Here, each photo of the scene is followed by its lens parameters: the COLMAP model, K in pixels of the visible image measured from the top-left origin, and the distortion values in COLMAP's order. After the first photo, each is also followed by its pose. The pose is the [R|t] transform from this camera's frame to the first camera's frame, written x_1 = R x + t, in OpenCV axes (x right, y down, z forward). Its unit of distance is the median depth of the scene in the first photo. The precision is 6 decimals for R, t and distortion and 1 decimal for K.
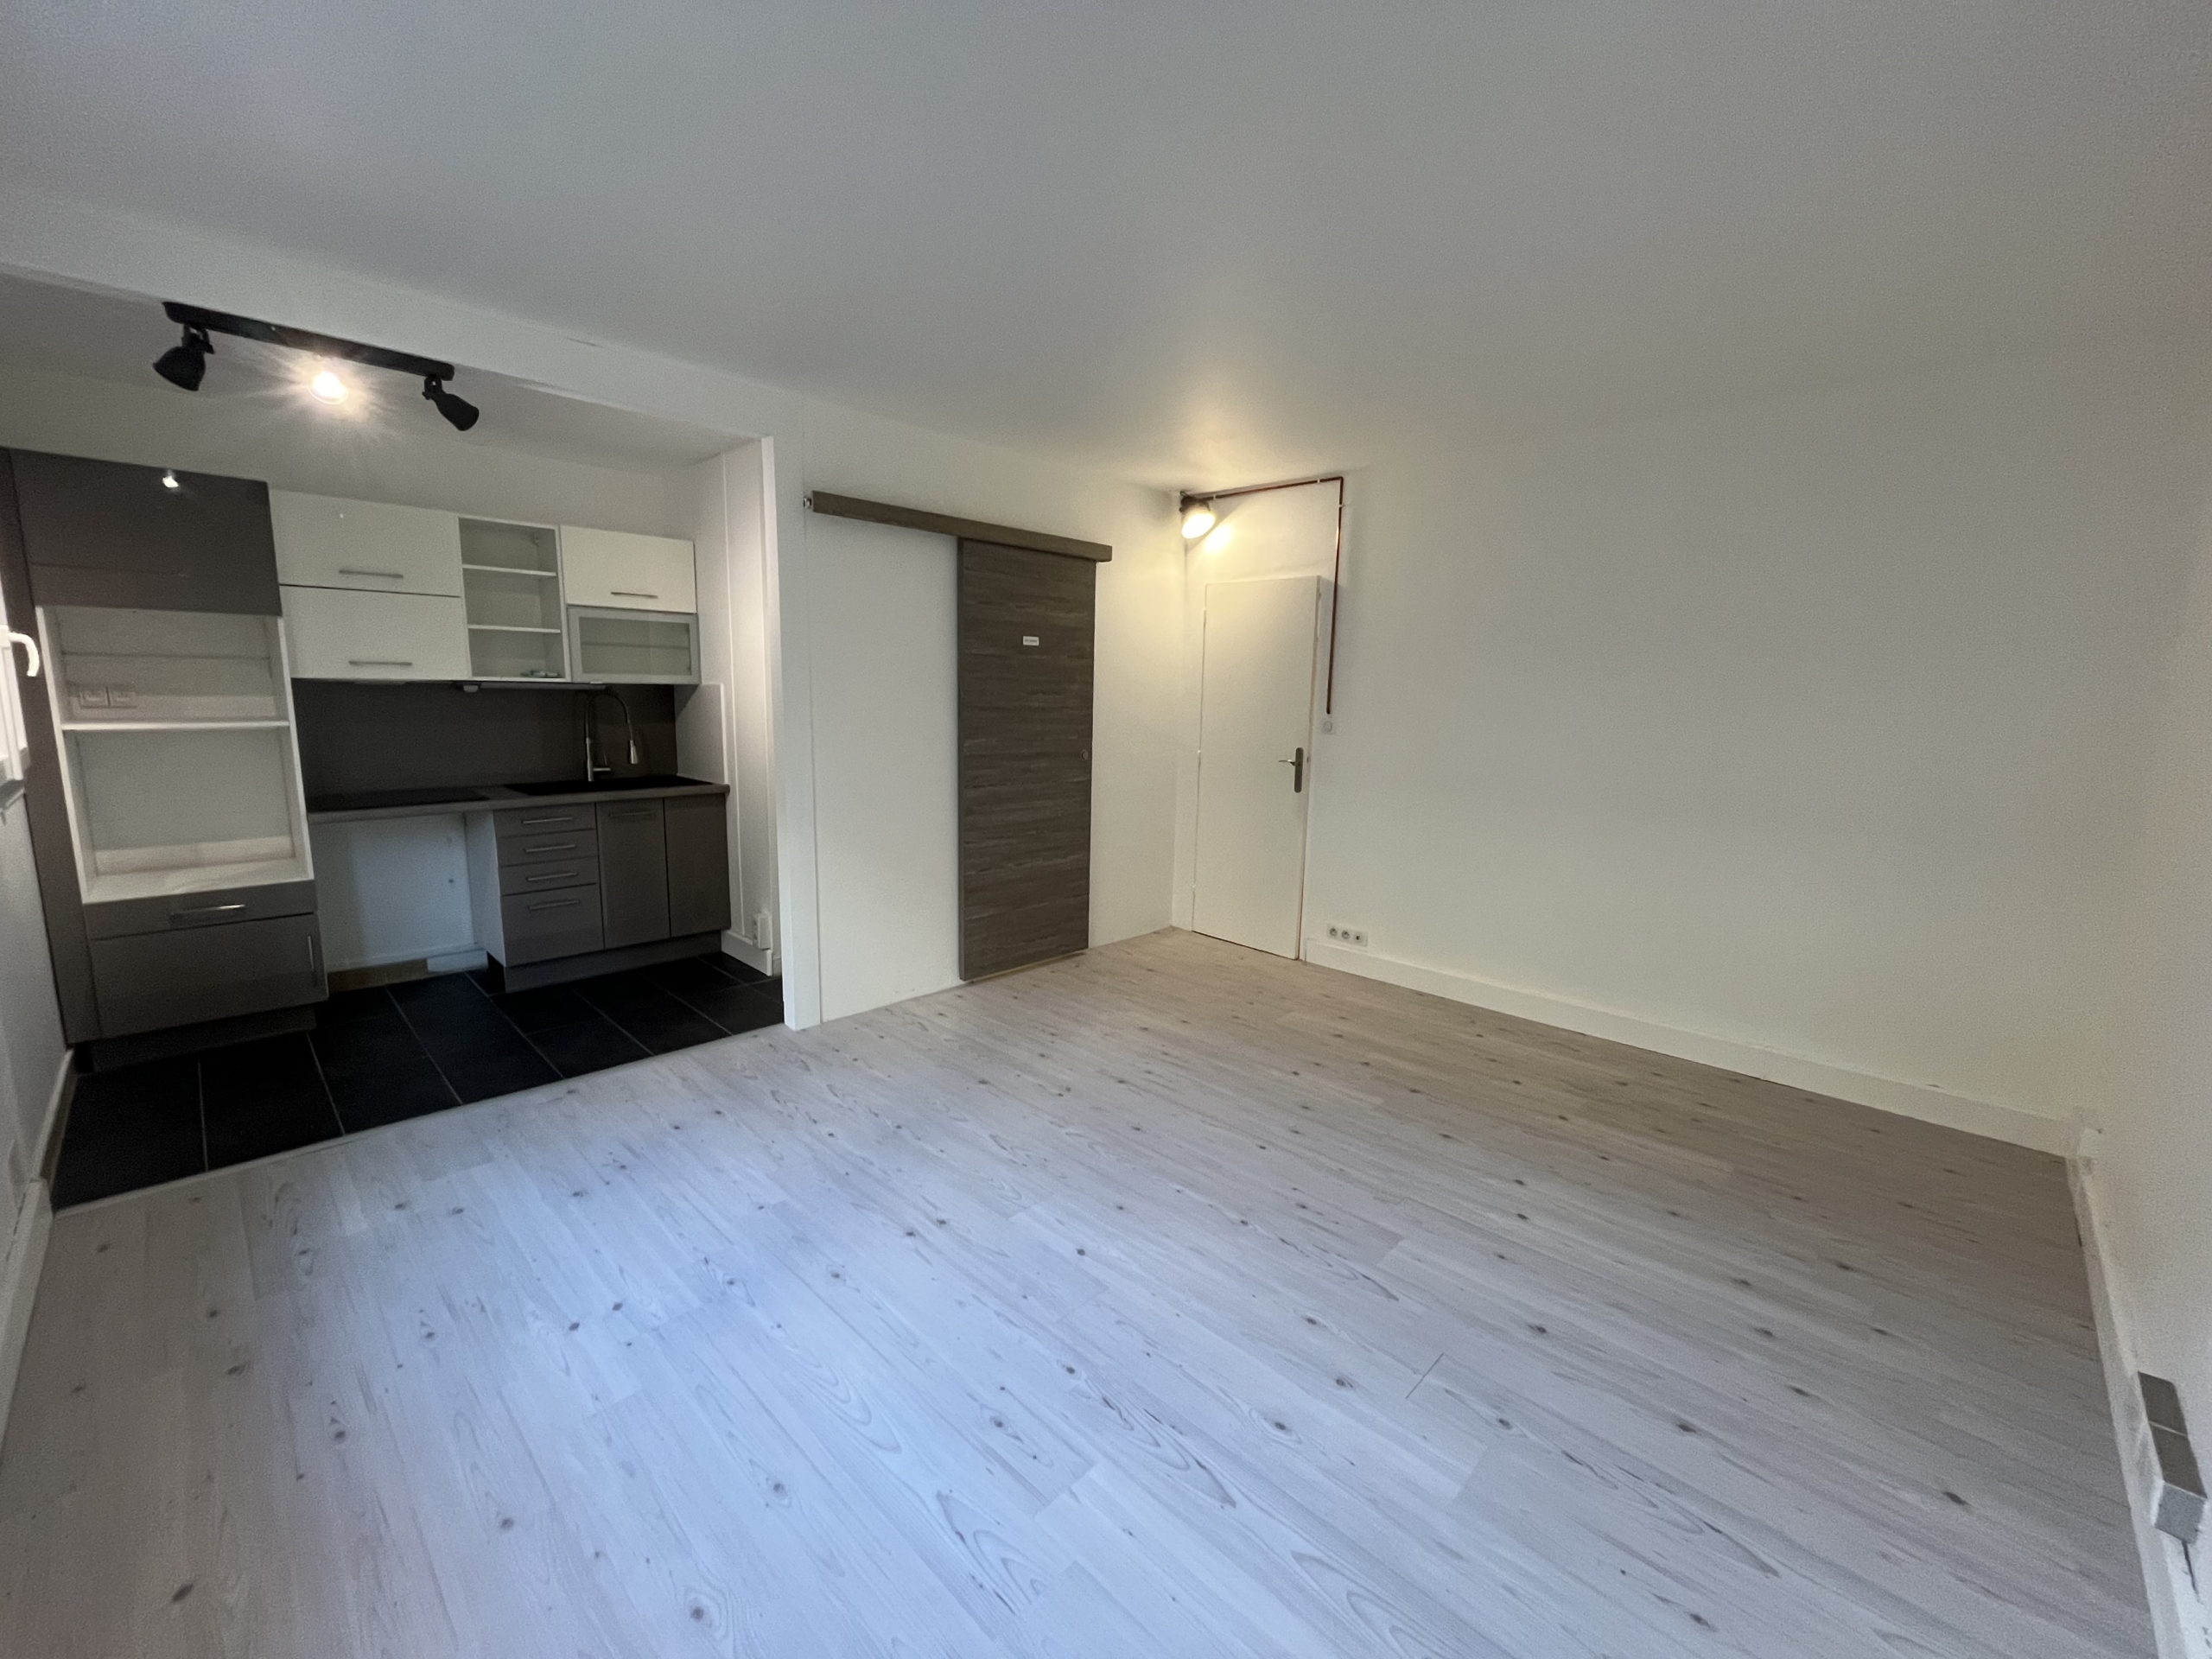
lens RADIAL K [[897.1, 0, 1099.4], [0, 897.1, 824.5], [0, 0, 1]] dist [0.001964, -0.000165]
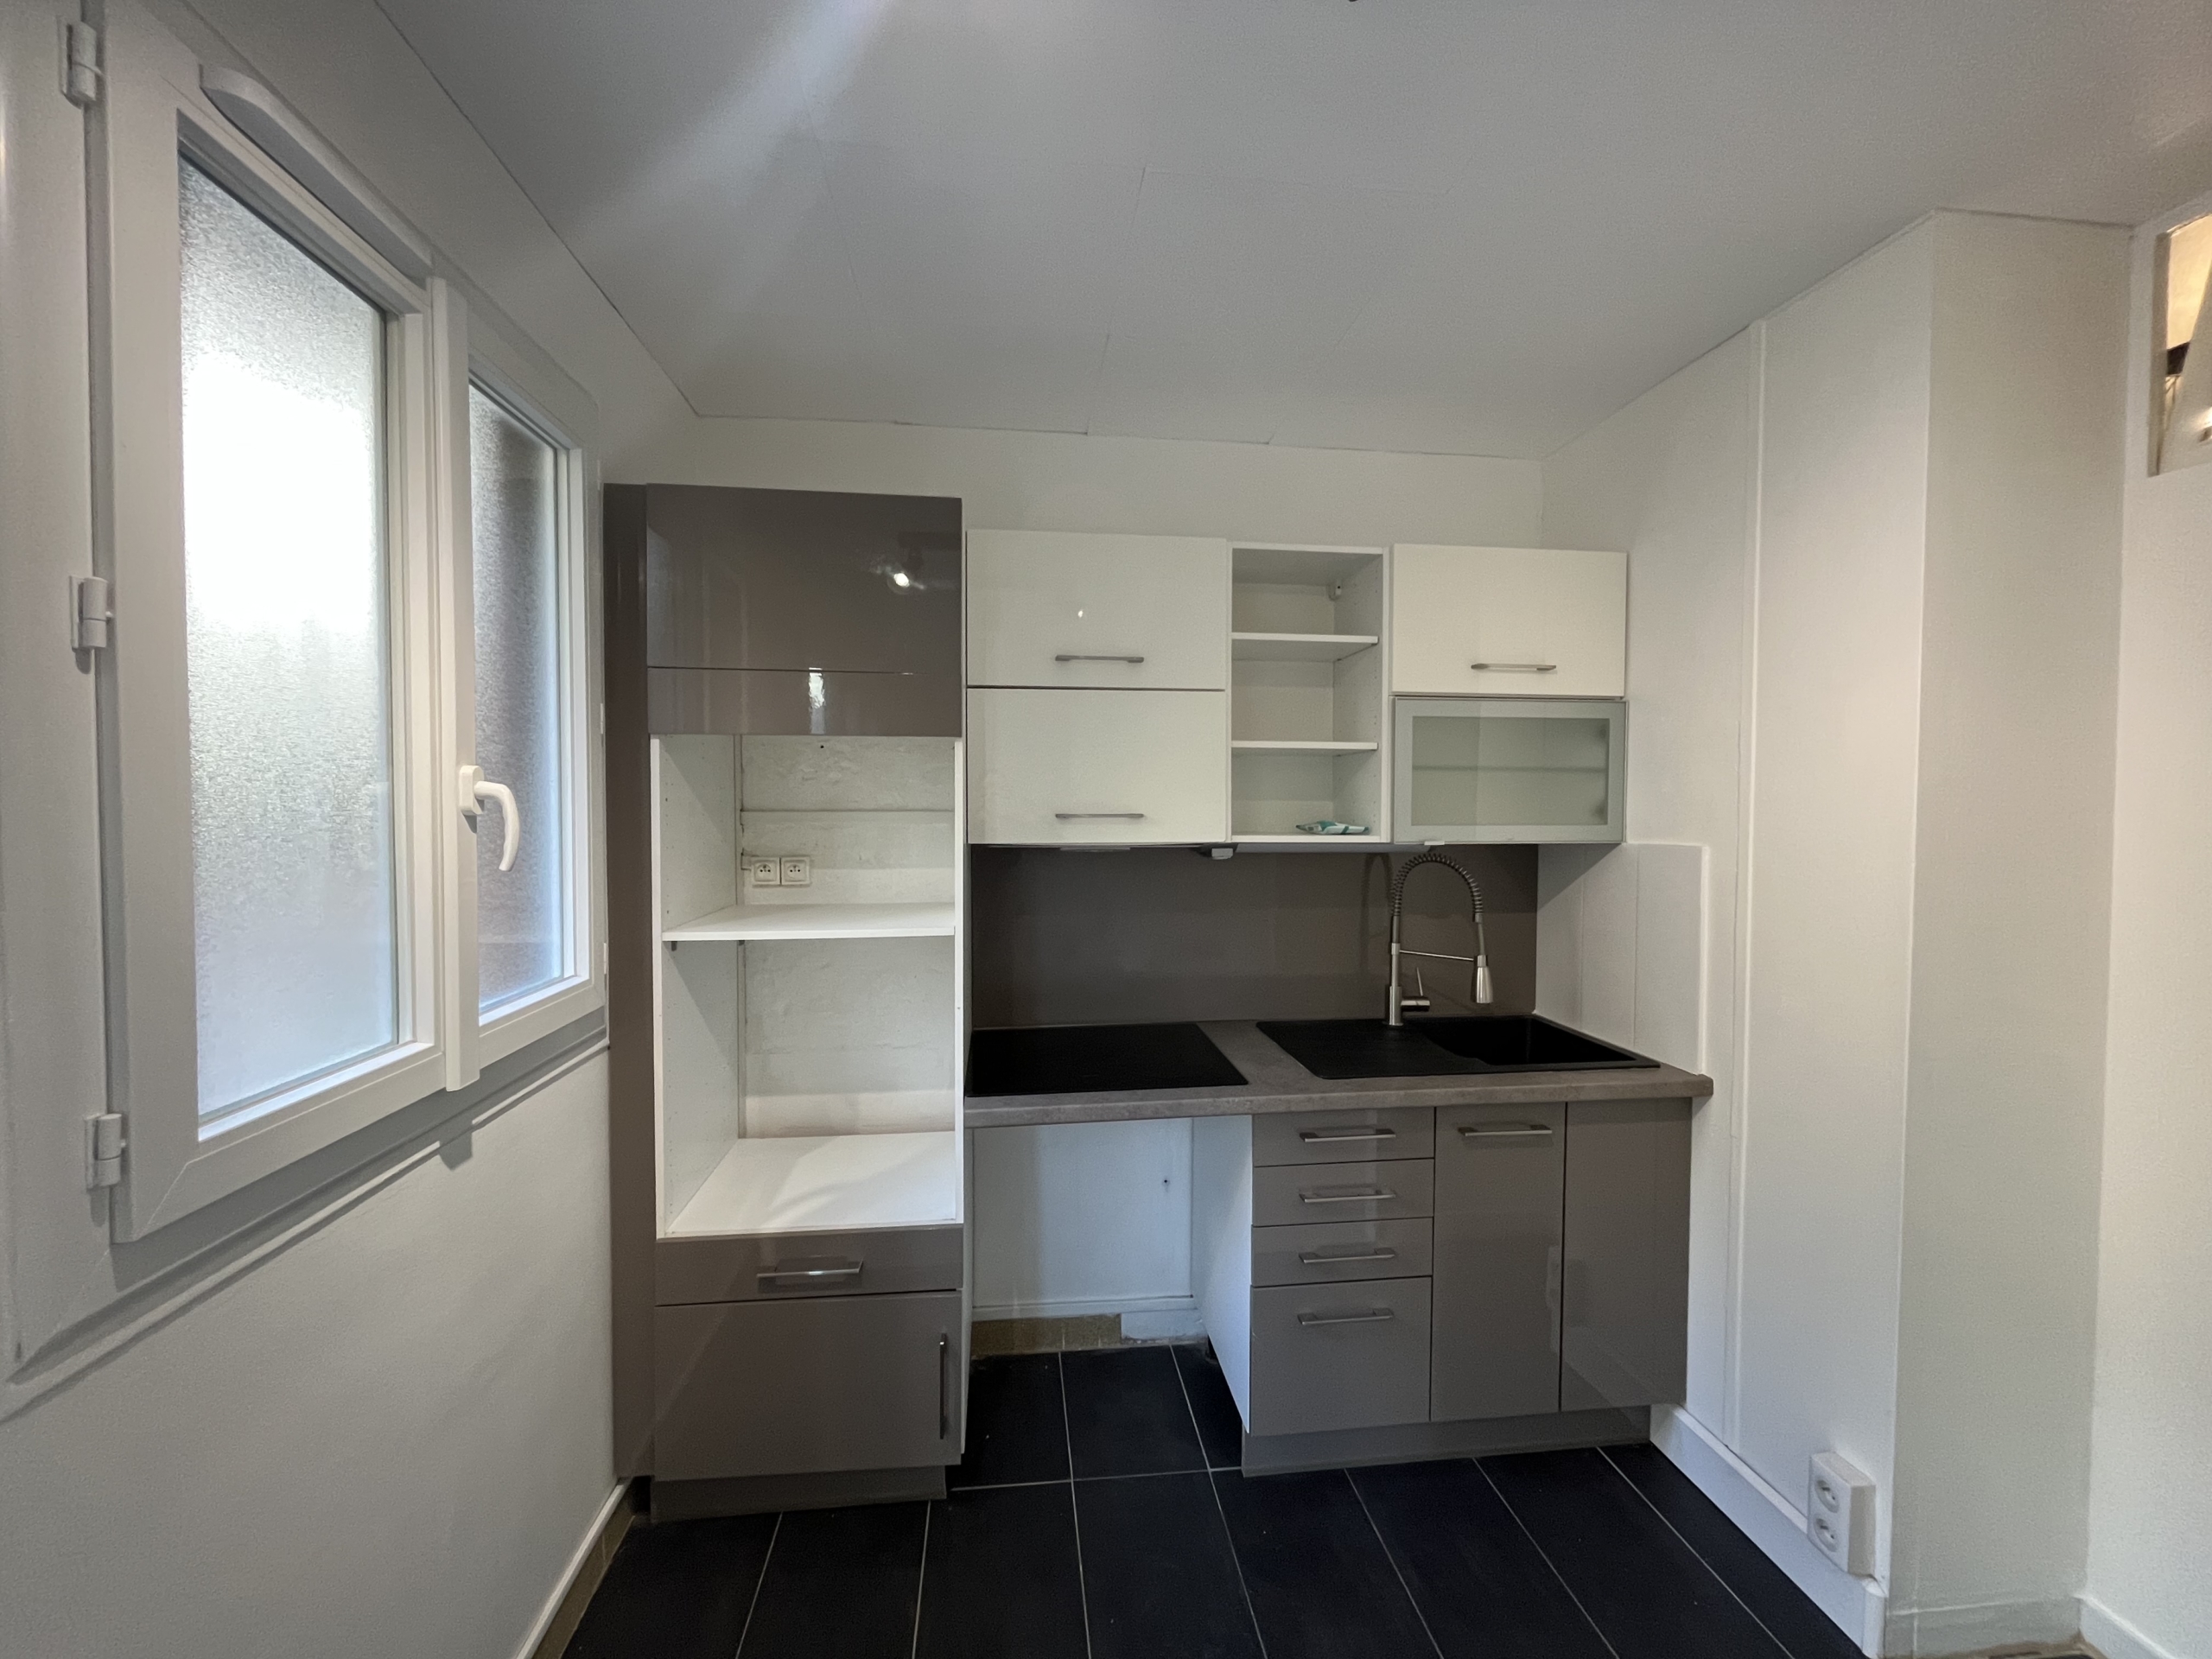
lens RADIAL K [[897.1, 0, 1106.5], [0, 897.1, 829.7], [0, 0, 1]] dist [0.001964, -0.000165]
pose [[0.776562, 0.000339, -0.630041, -0.421918], [-0.084337, 0.991056, -0.103416, -0.107581], [0.624371, 0.133445, 0.769645, 0.545707]]
